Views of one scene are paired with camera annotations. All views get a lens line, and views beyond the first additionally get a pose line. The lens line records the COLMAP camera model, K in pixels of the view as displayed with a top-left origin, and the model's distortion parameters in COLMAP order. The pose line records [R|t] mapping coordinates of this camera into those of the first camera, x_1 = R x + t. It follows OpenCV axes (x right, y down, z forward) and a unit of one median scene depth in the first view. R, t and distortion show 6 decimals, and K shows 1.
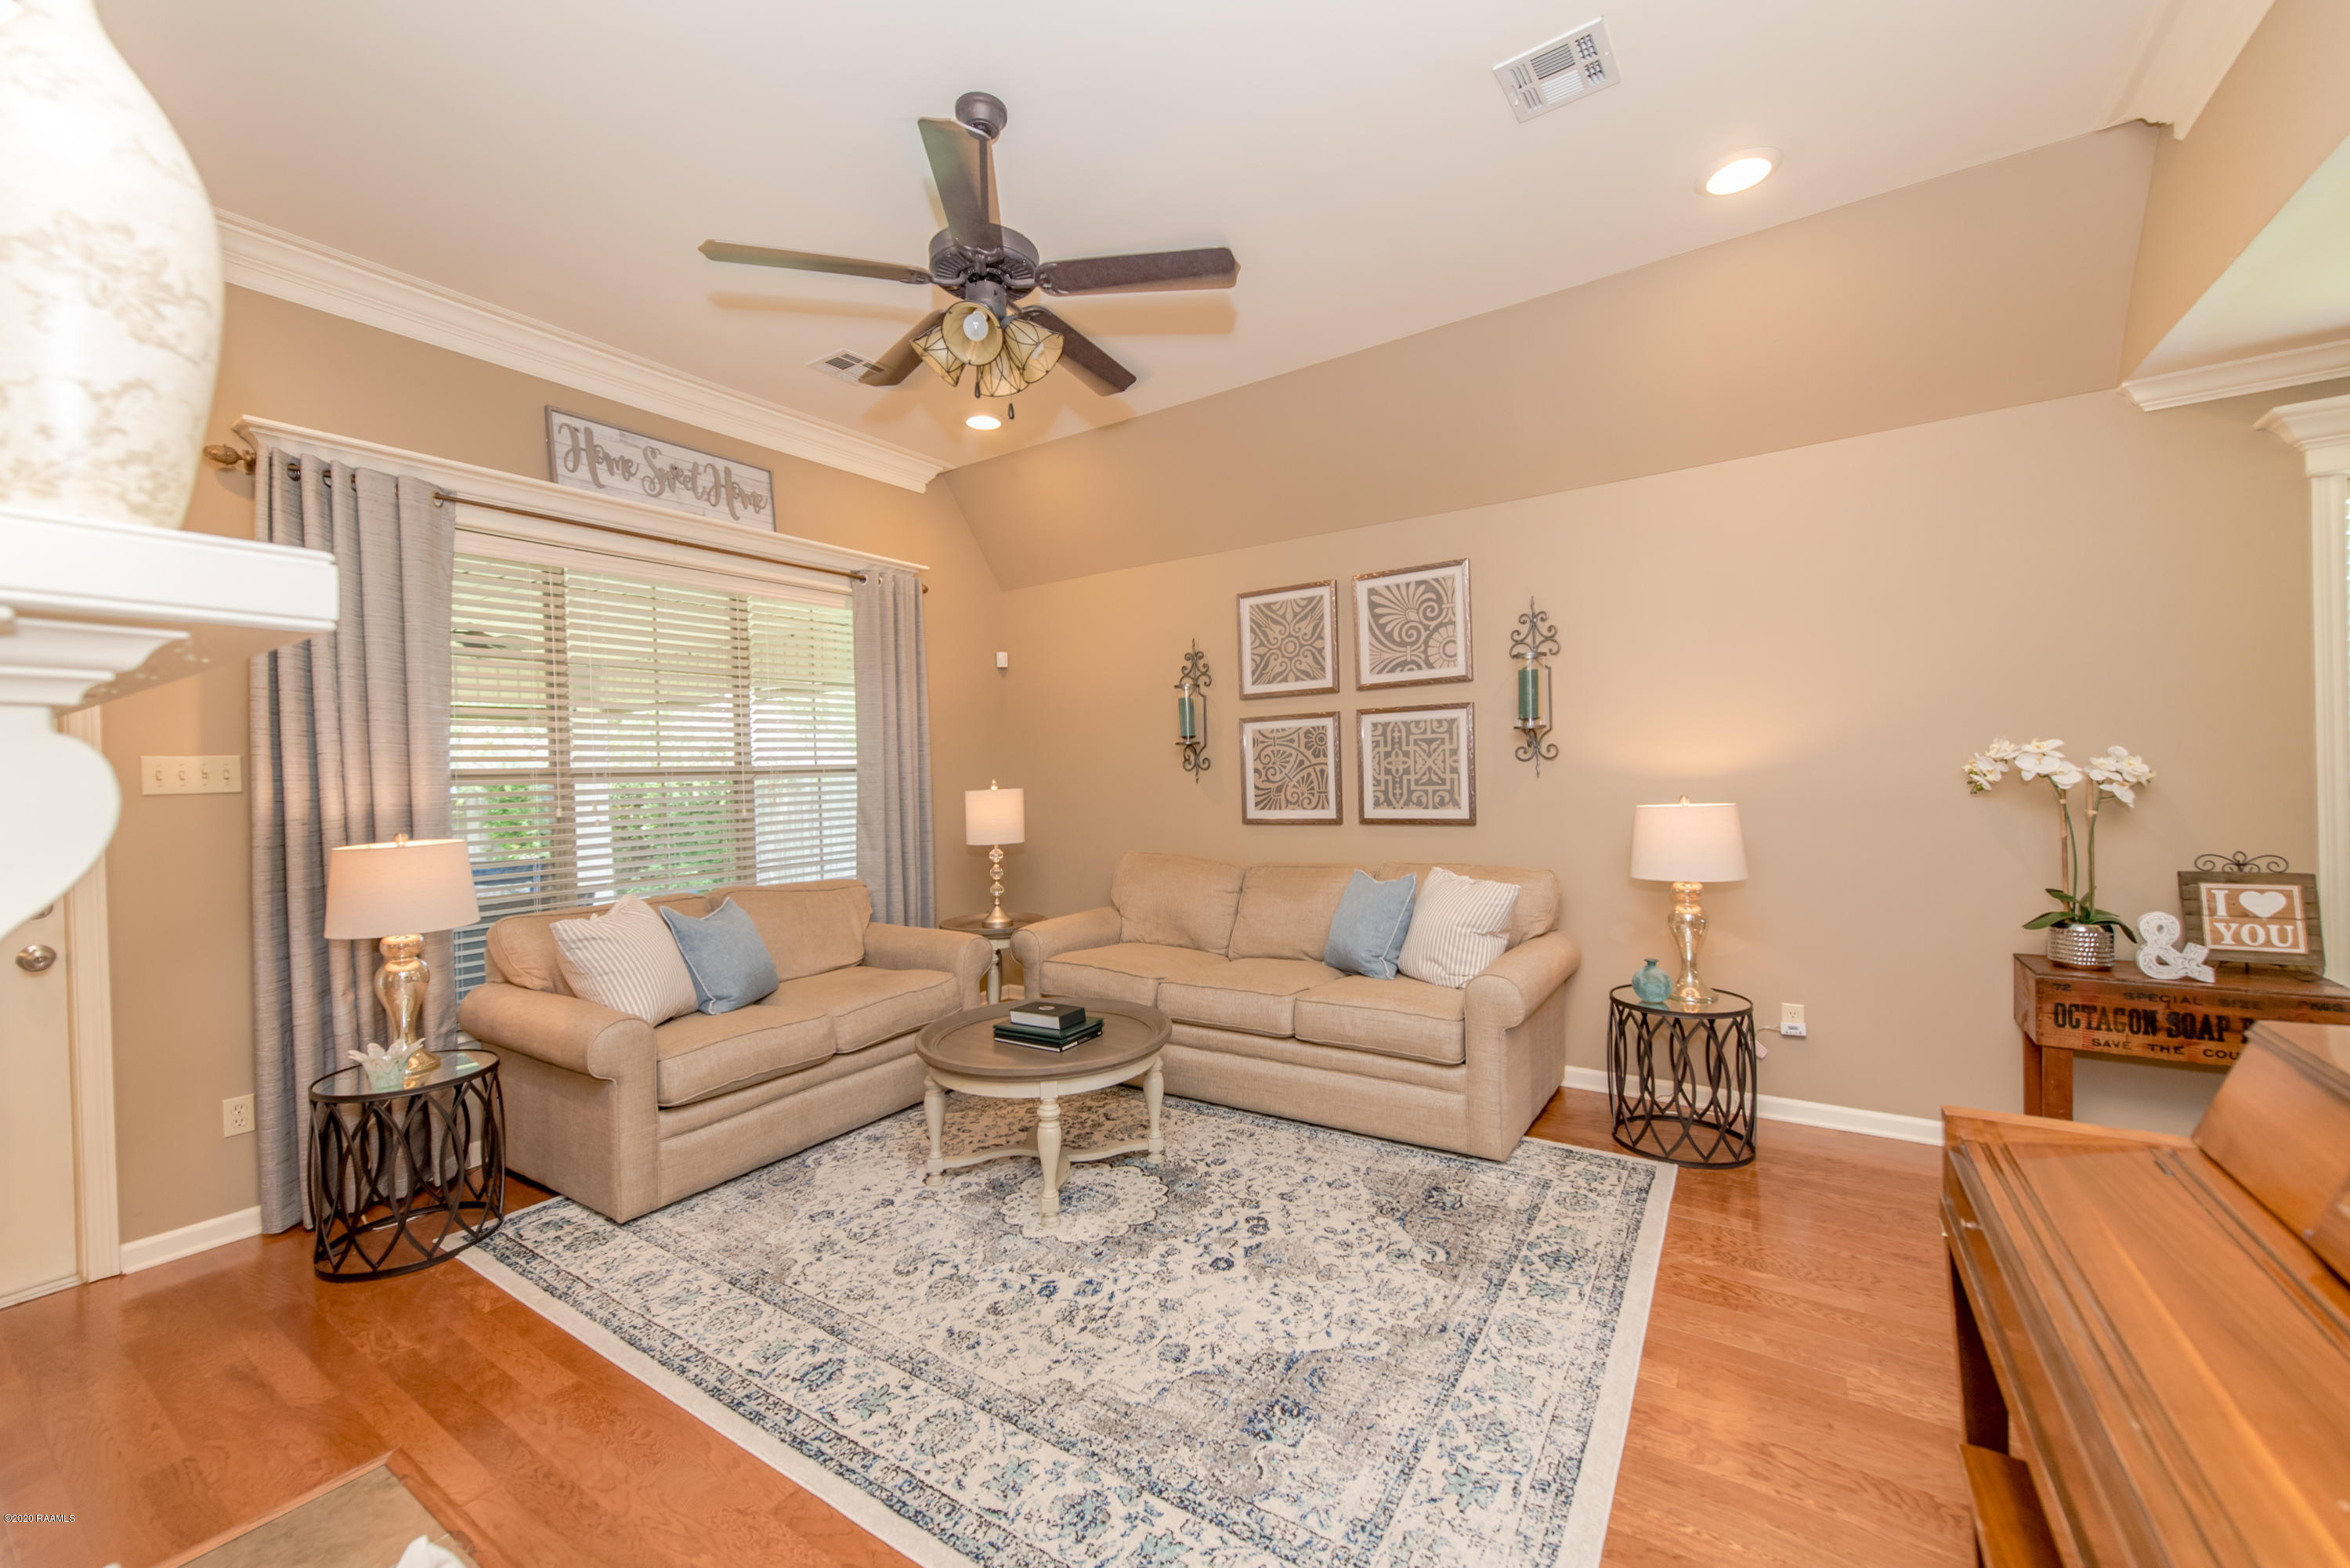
lens RADIAL K [[917.7, 0, 1173.6], [0, 917.7, 780.5], [0, 0, 1]] dist [0.016123, -0.005319]
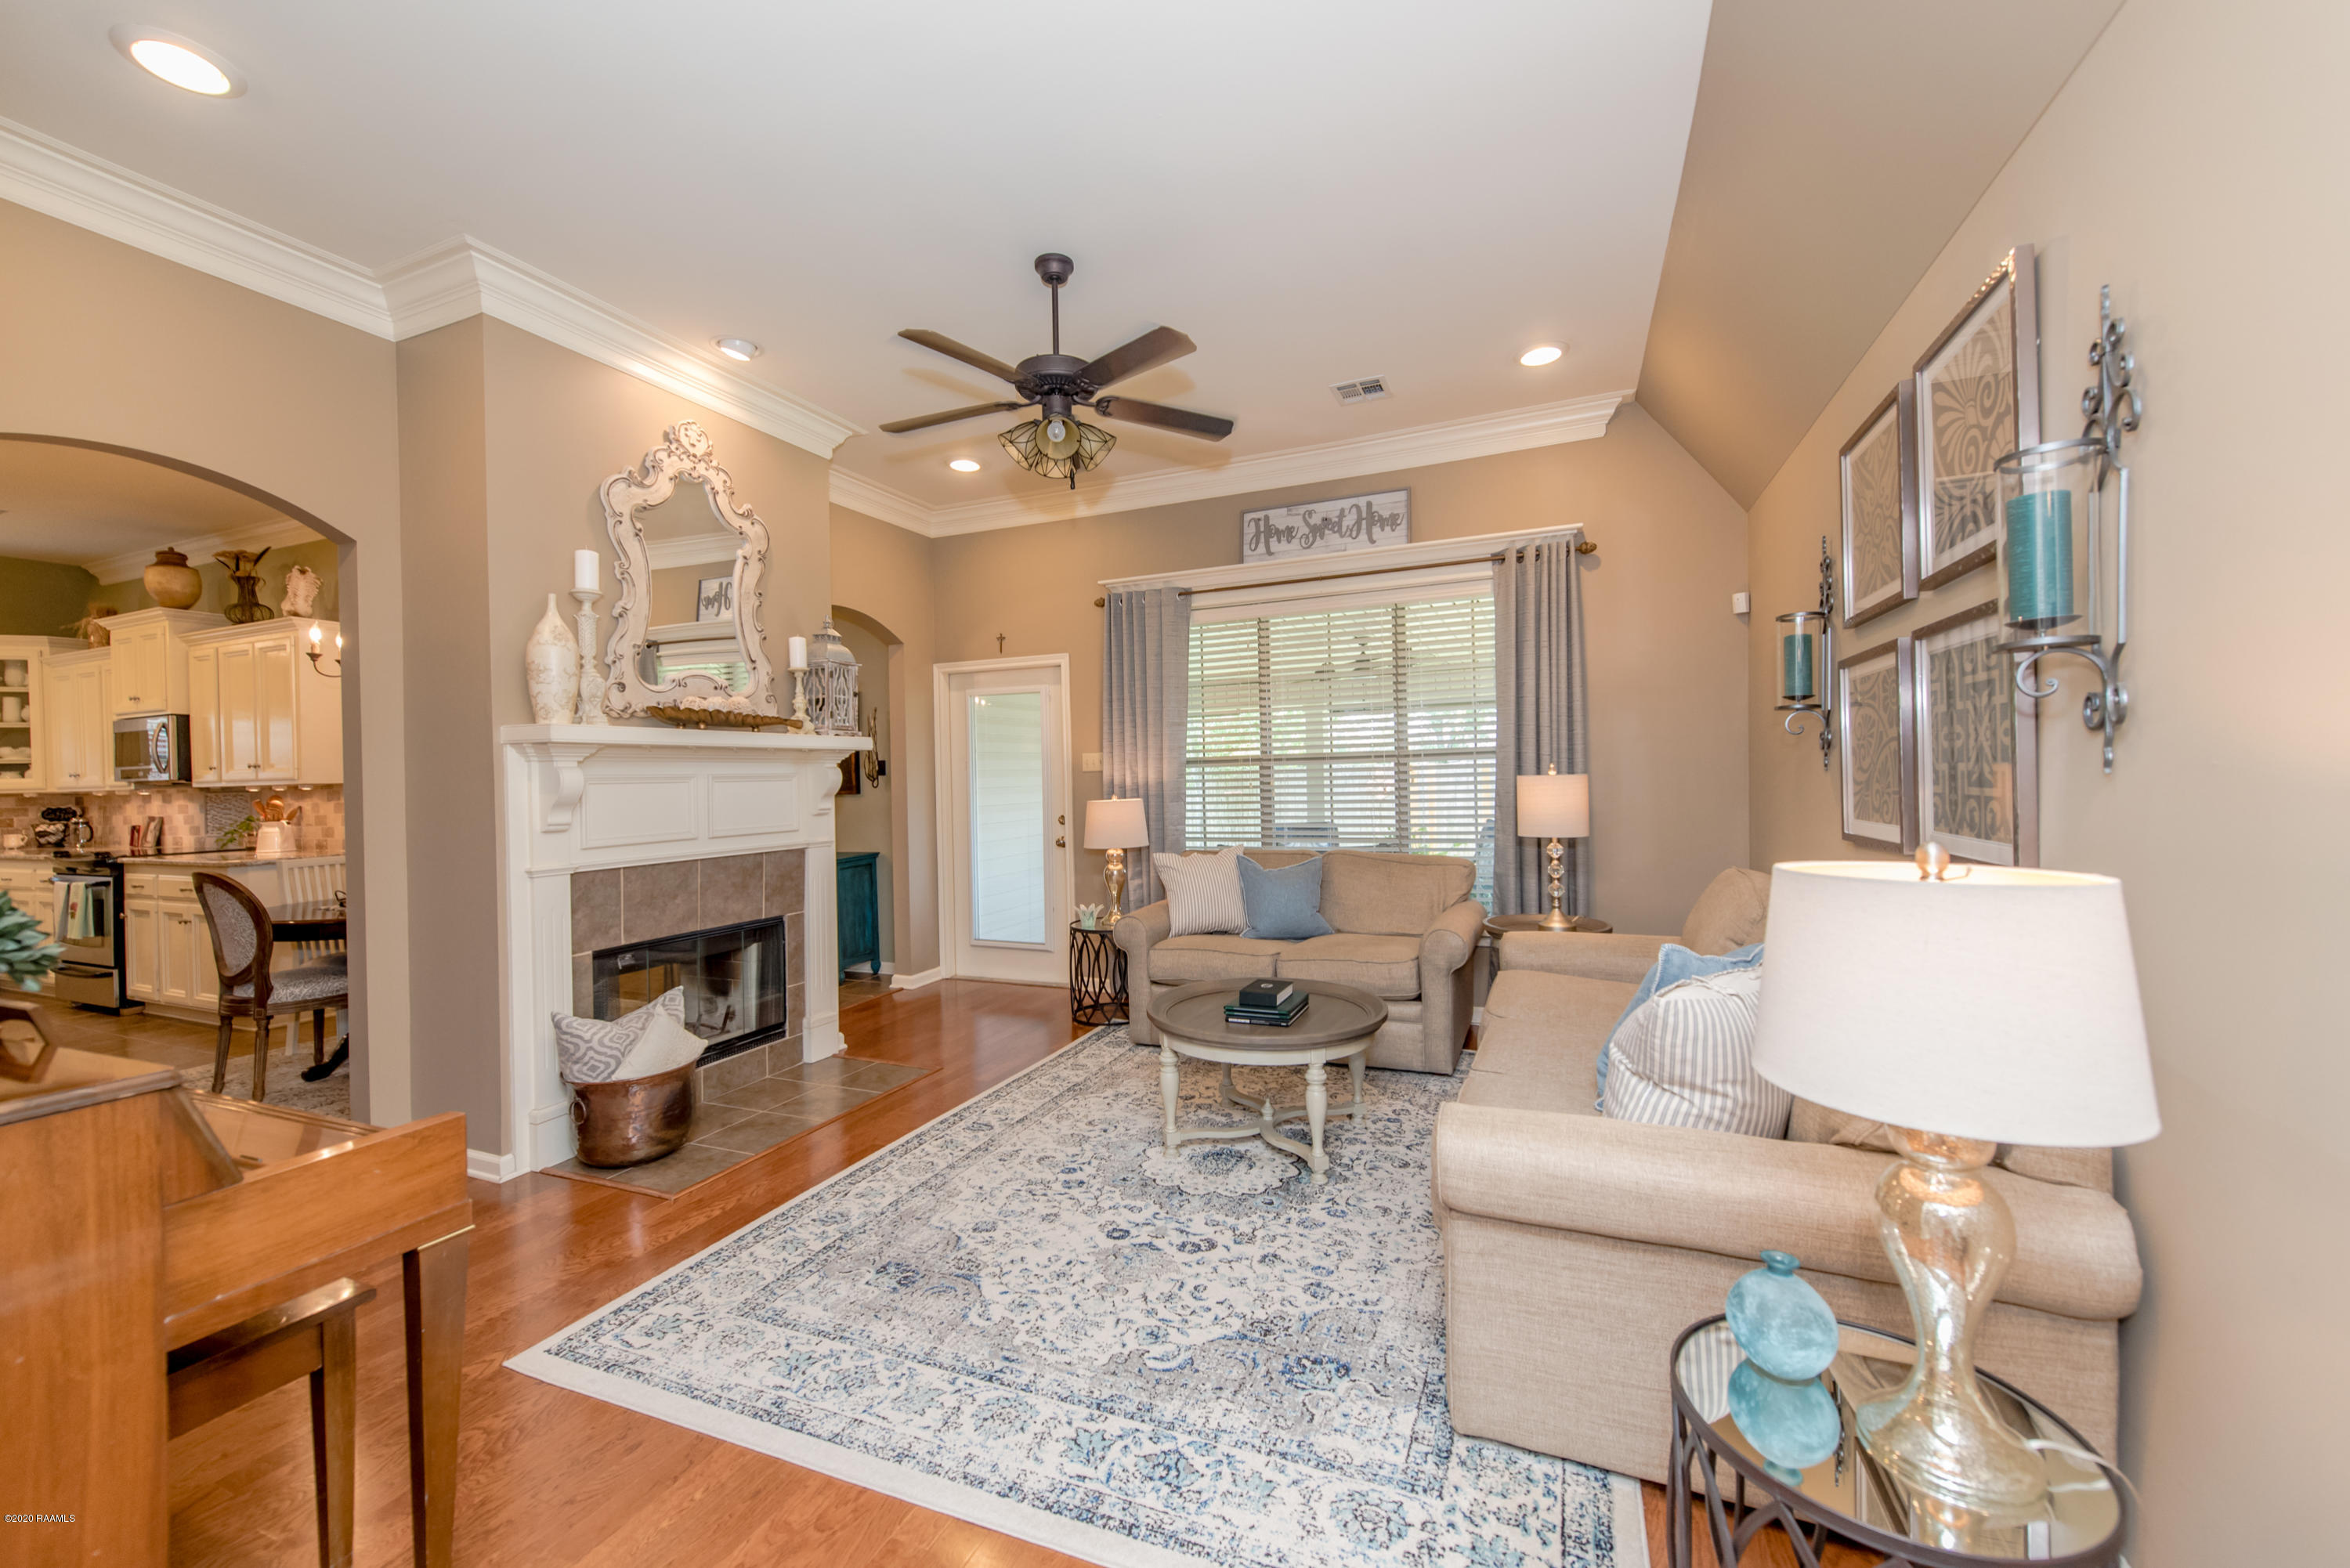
lens RADIAL K [[917.7, 0, 1171.9], [0, 917.7, 781.6], [0, 0, 1]] dist [0.016123, -0.005319]
pose [[0.182889, 0.027726, -0.982743, 0.778359], [0.009755, 0.999502, 0.030015, -0.017355], [0.983085, -0.015076, 0.182527, 0.627509]]
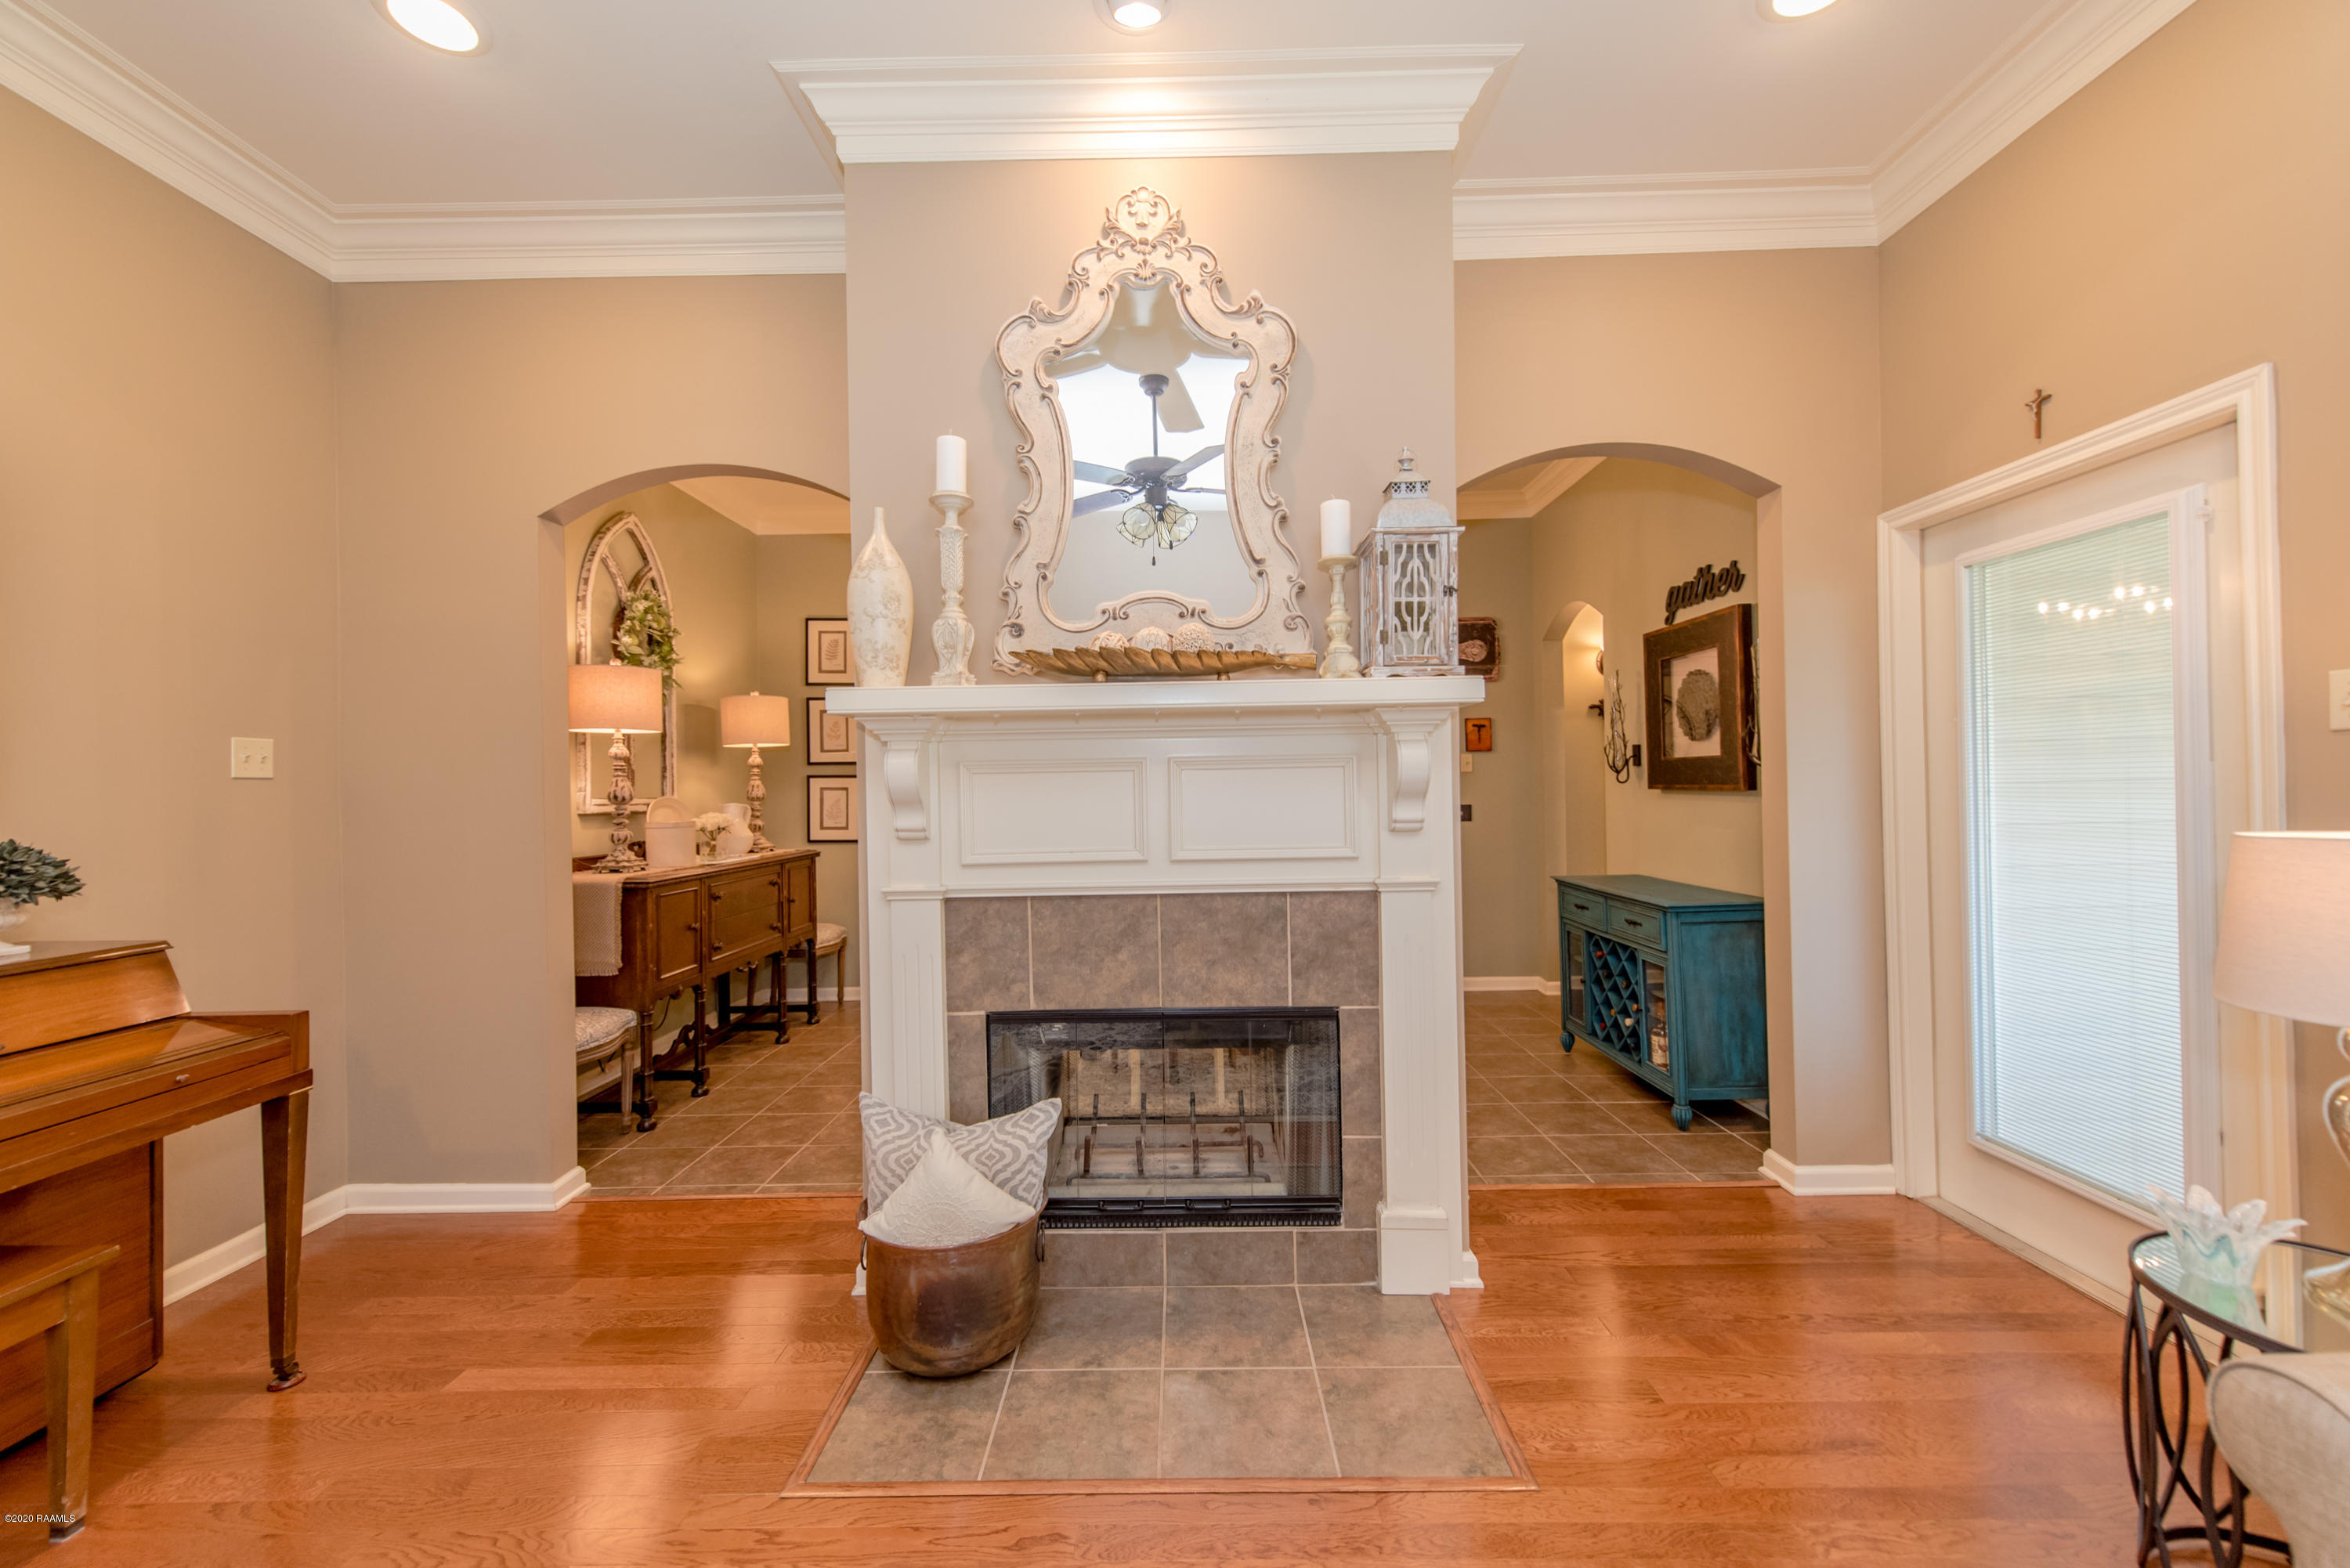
lens RADIAL K [[917.7, 0, 1169.9], [0, 917.7, 784.7], [0, 0, 1]] dist [0.016123, -0.005319]
pose [[-0.838154, 0.036179, -0.544232, -0.045421], [0.035624, 0.999298, 0.011567, 0.014263], [0.544269, -0.009692, -0.838855, 0.850223]]
